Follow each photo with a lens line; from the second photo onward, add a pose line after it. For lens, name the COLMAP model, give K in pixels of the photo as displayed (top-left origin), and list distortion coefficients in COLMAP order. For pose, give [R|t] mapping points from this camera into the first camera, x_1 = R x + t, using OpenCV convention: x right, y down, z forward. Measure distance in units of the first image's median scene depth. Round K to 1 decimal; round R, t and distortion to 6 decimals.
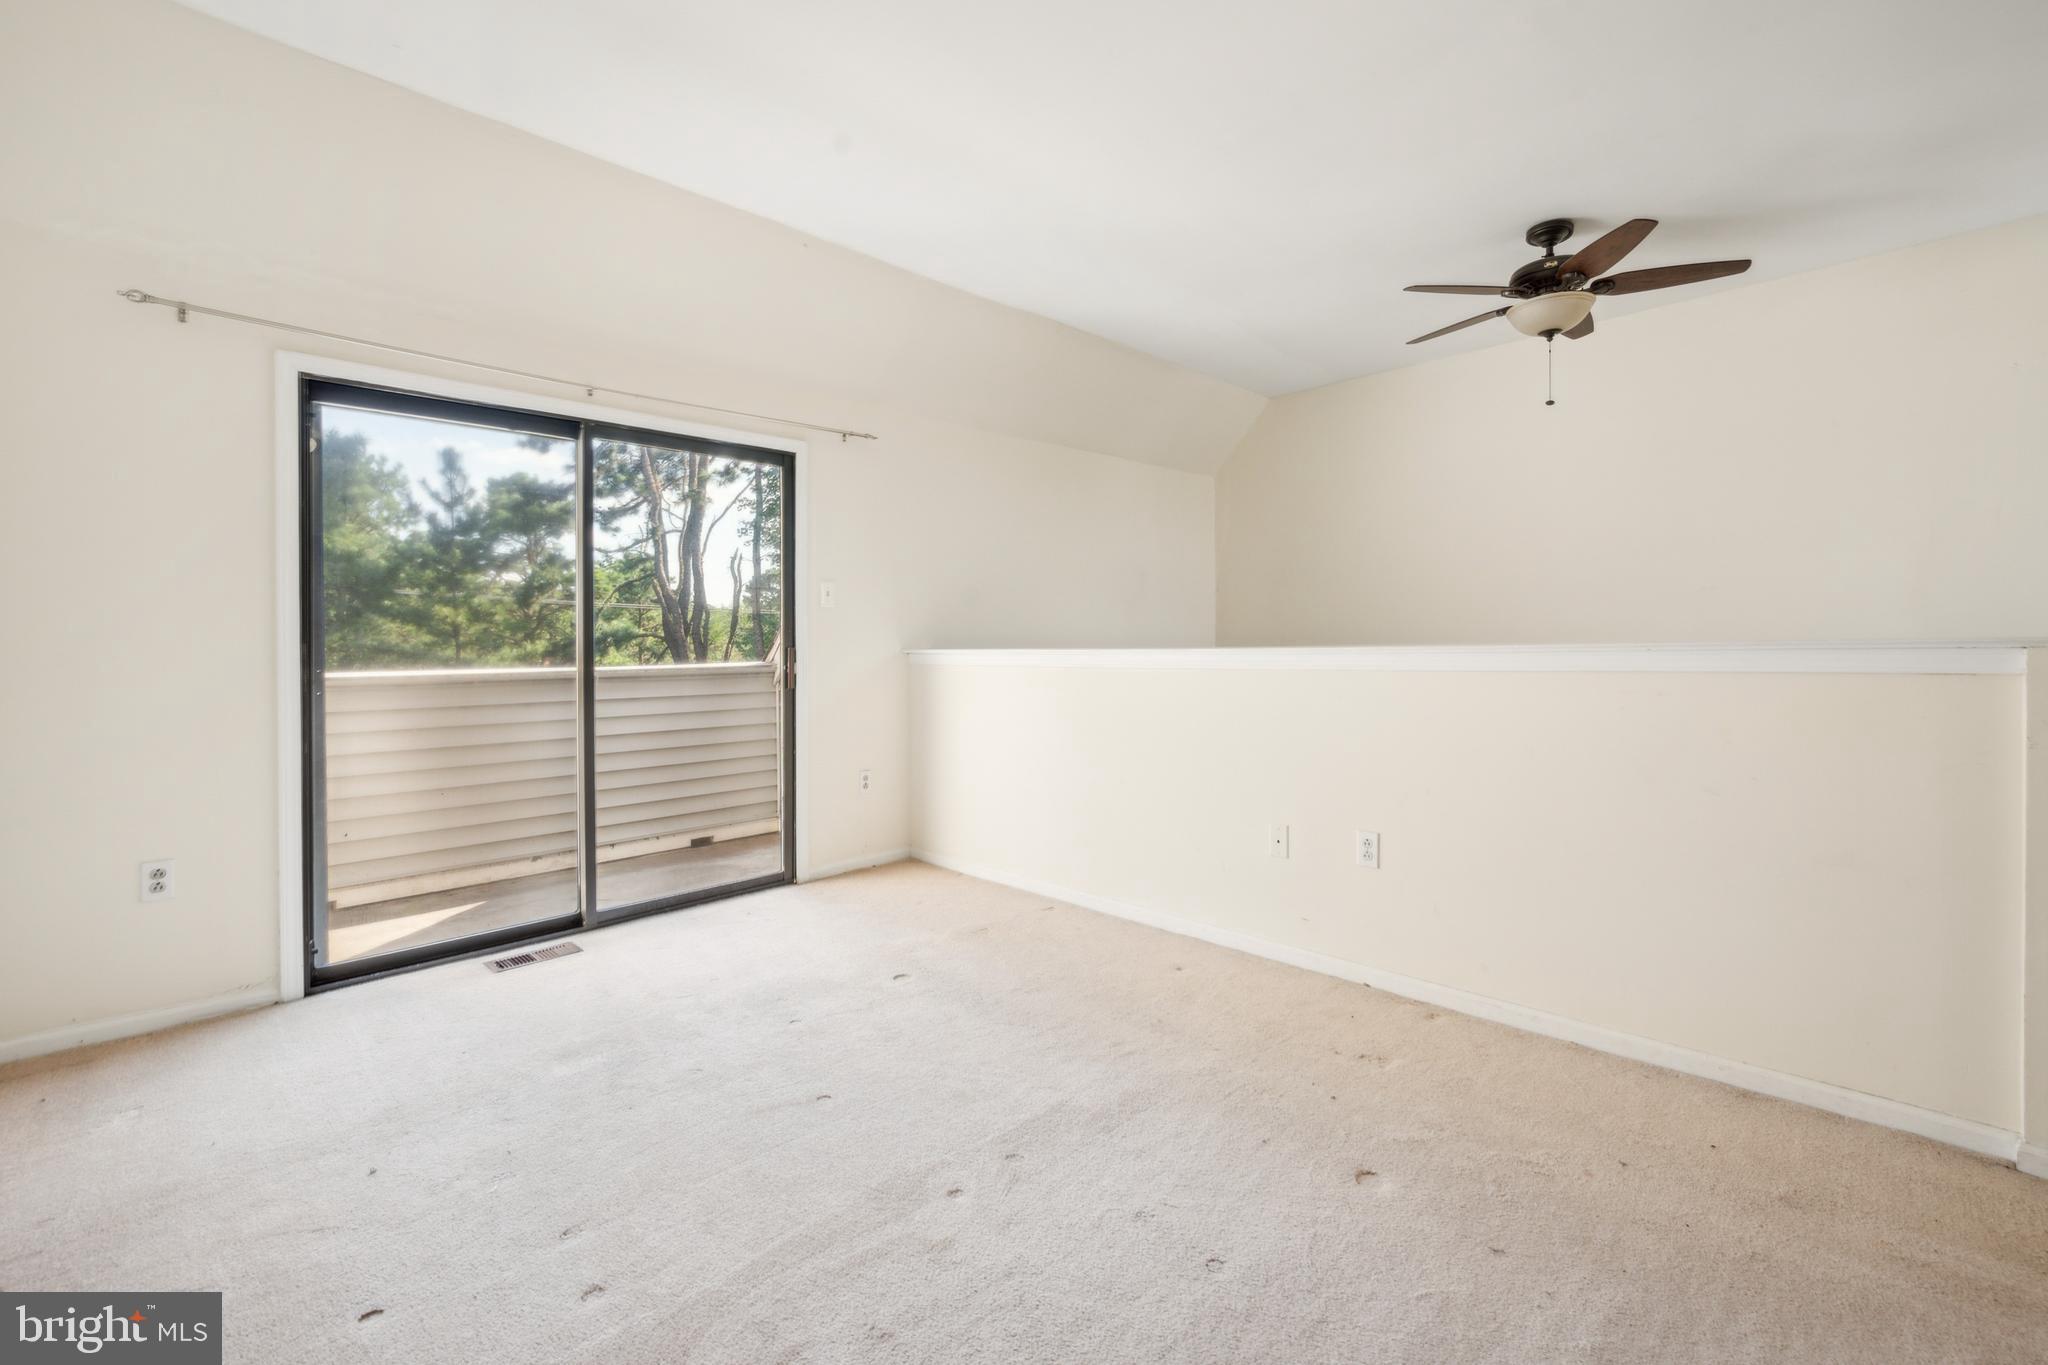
lens RADIAL K [[885.2, 0, 1016.6], [0, 885.2, 659.4], [0, 0, 1]] dist [0.000129, -0.000046]
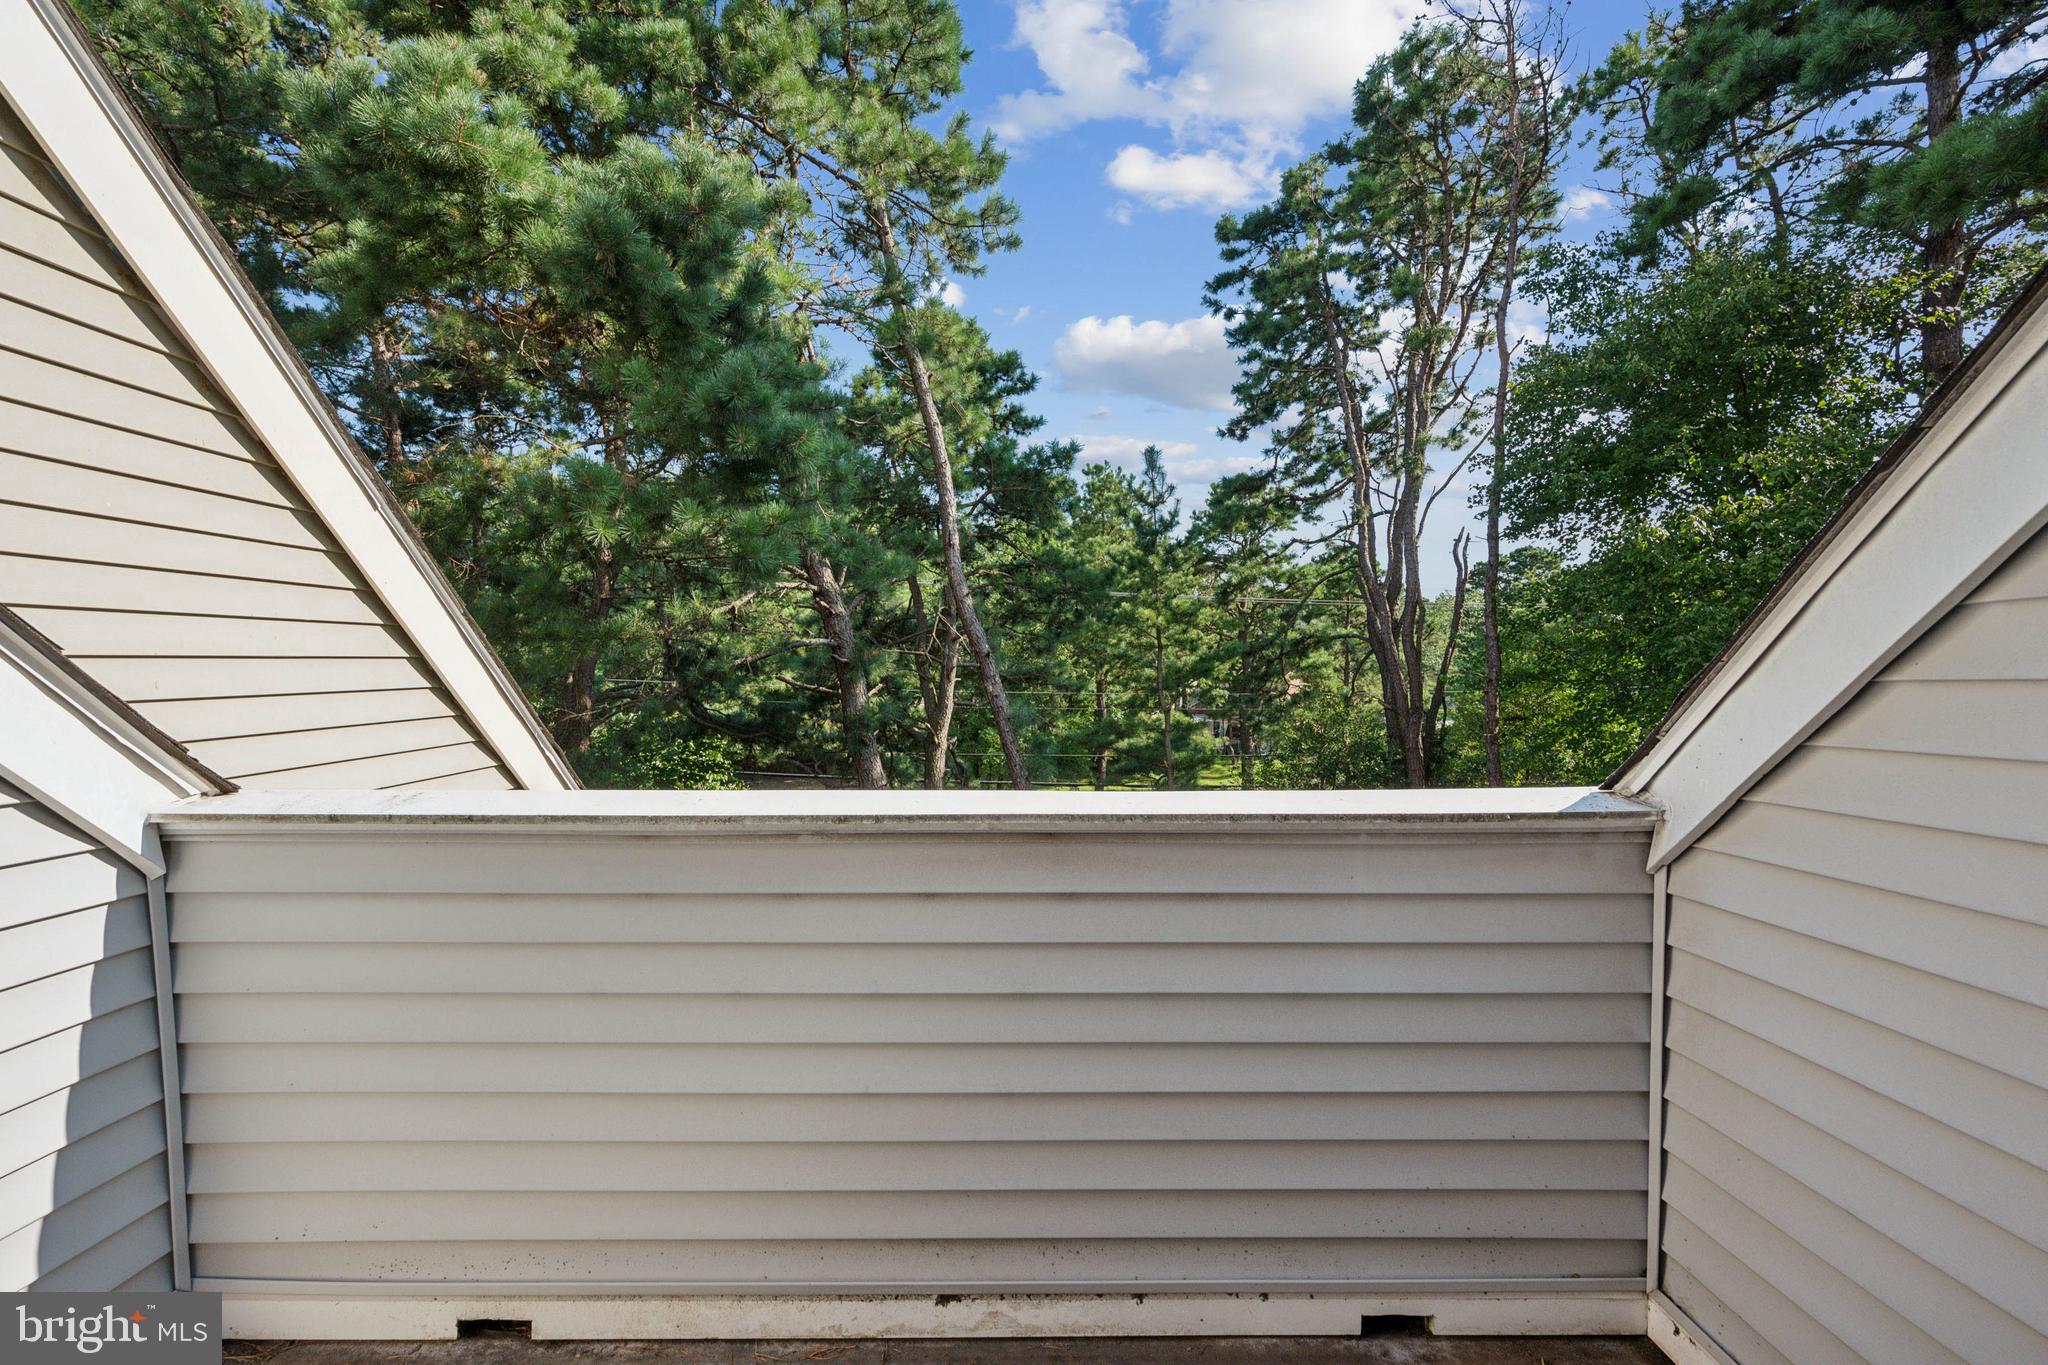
lens RADIAL K [[847.6, 0, 1032.1], [0, 847.6, 665.6], [0, 0, 1]] dist [0.000319, -0.000057]
pose [[0.721320, 0.026869, -0.692080, -0.226651], [-0.014795, 0.999617, 0.023388, -0.046484], [0.692443, -0.006631, 0.721442, 0.636696]]
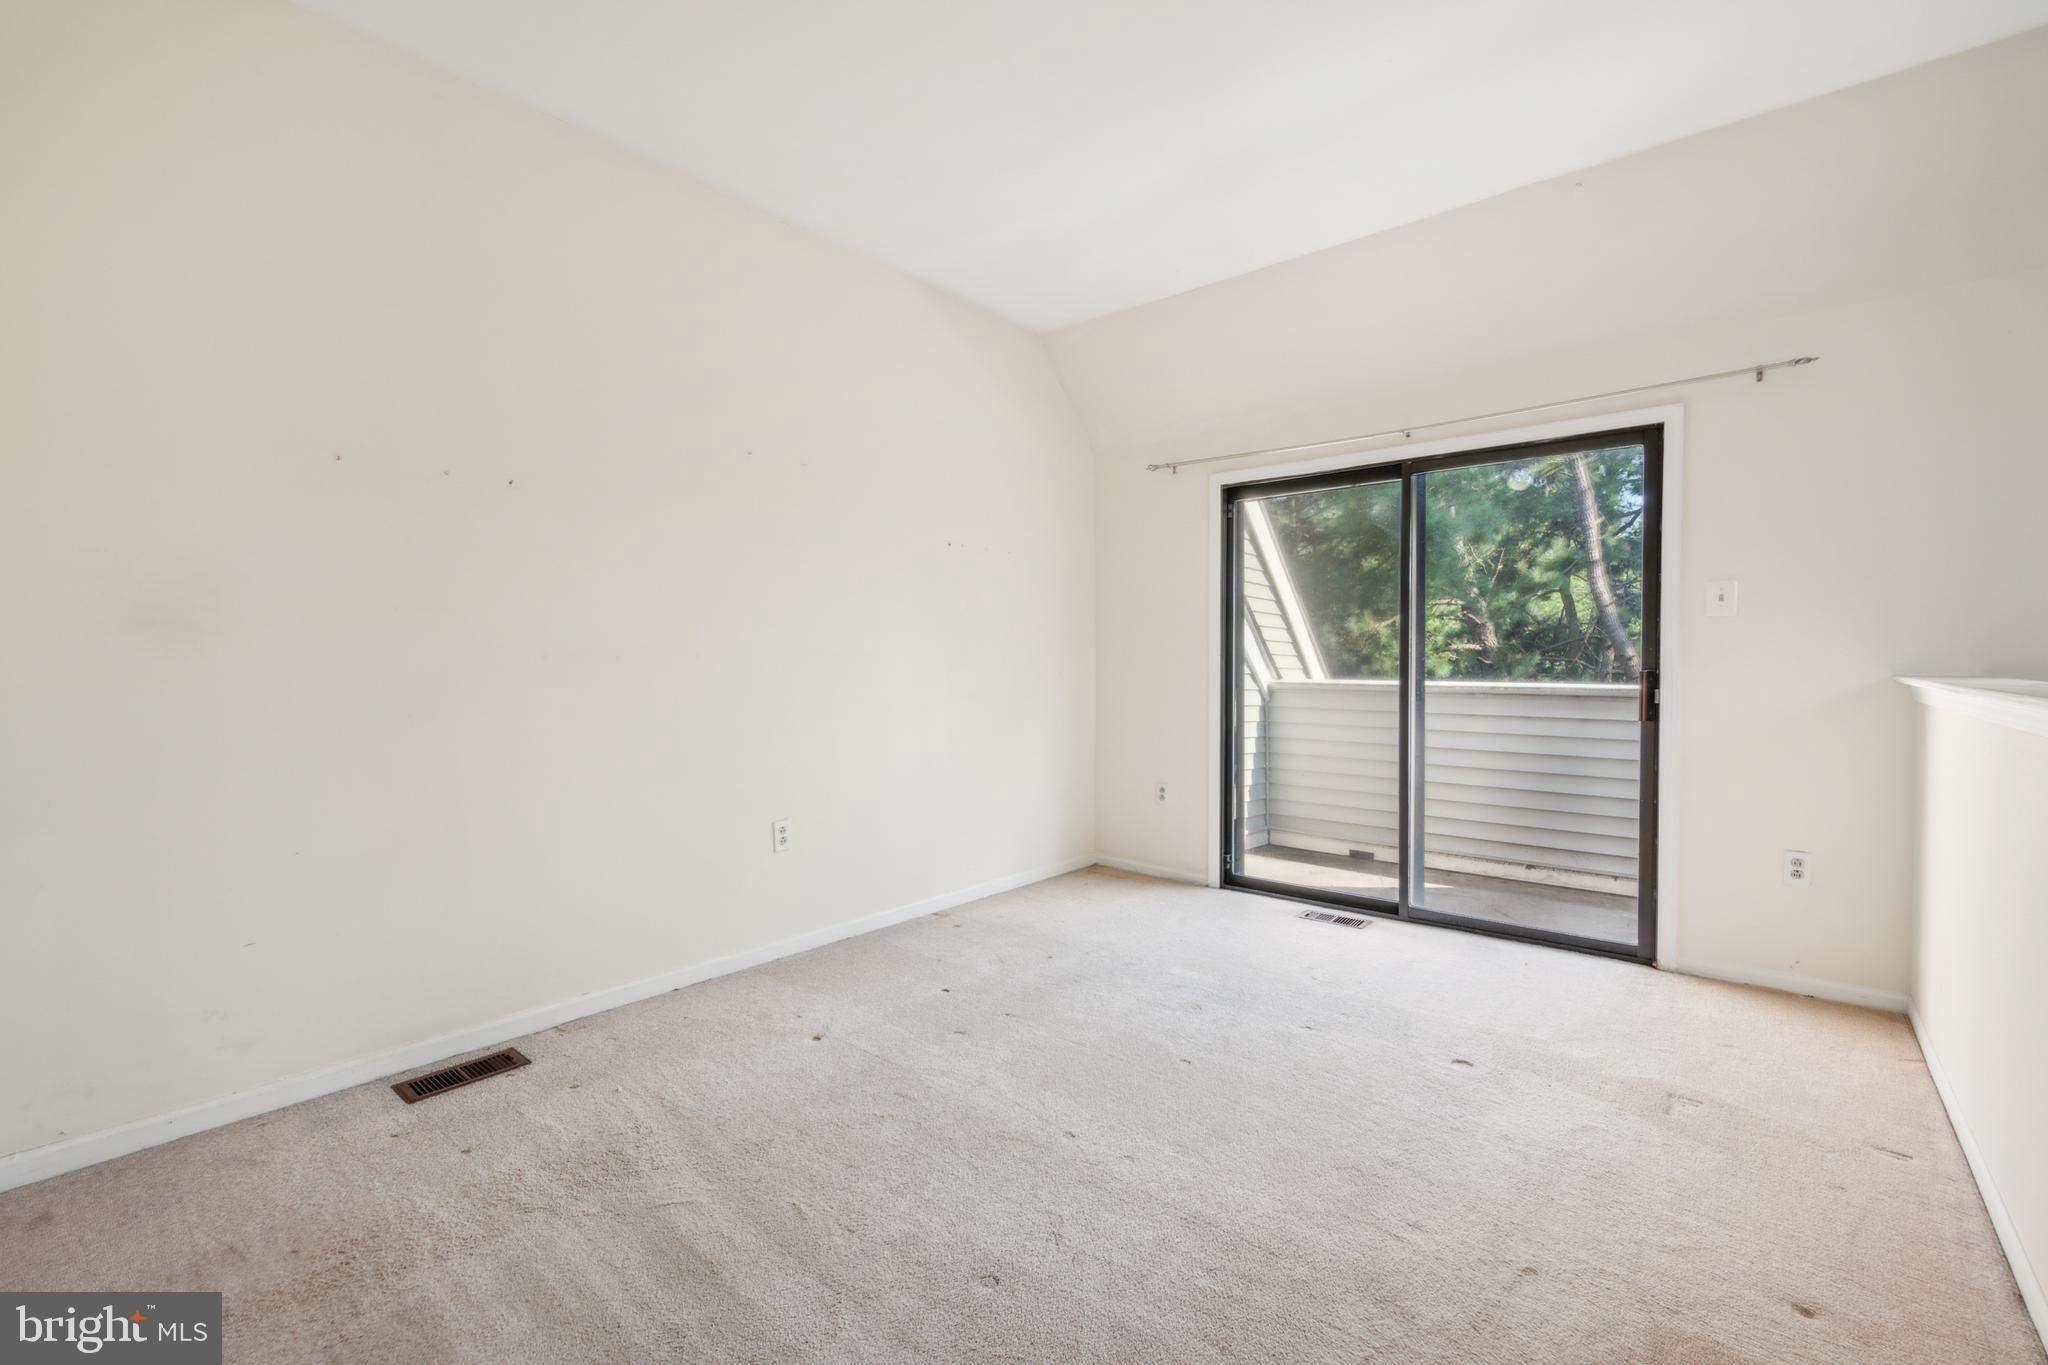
lens RADIAL K [[856.6, 0, 1024.0], [0, 856.6, 682.5], [0, 0, 1]] dist [-0.000117, -0.000066]
pose [[0.089996, 0.037390, -0.995240, 0.328778], [-0.018069, 0.999192, 0.035904, -0.013892], [0.995778, 0.014751, 0.090599, 0.261926]]
